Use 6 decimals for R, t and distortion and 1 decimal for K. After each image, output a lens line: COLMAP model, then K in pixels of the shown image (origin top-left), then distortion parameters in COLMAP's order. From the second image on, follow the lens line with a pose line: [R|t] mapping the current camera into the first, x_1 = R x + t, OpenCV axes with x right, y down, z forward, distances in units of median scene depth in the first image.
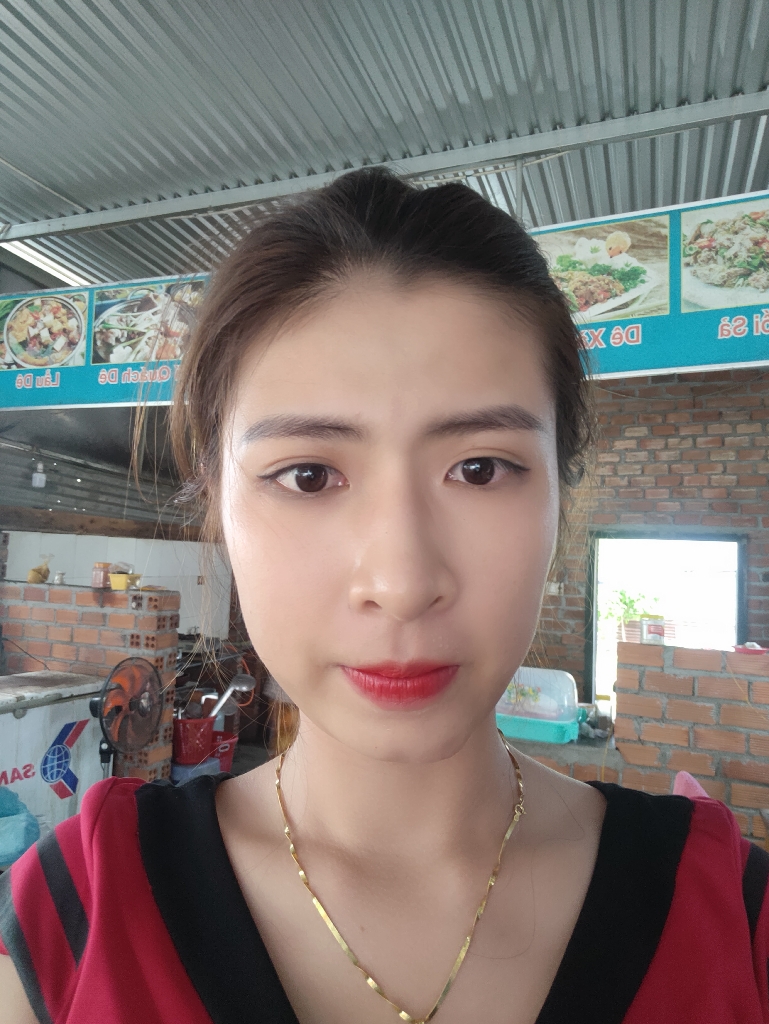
lens RADIAL K [[702.2, 0, 383.4], [0, 702.2, 502.1], [0, 0, 1]] dist [0.001104, -0.003987]
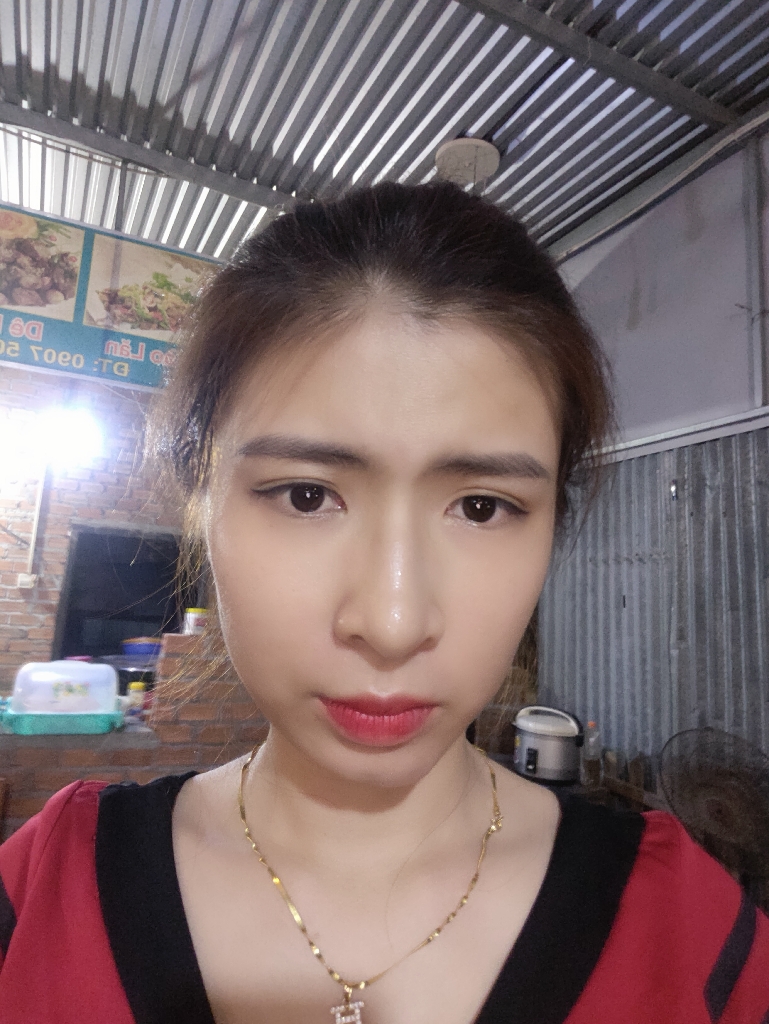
lens RADIAL K [[690.1, 0, 386.7], [0, 690.1, 501.9], [0, 0, 1]] dist [-0.000879, -0.006482]
pose [[0.675721, 0.111549, 0.728668, -0.241469], [-0.118548, 0.992062, -0.041937, -0.005173], [-0.727562, -0.058044, 0.683582, 0.016147]]
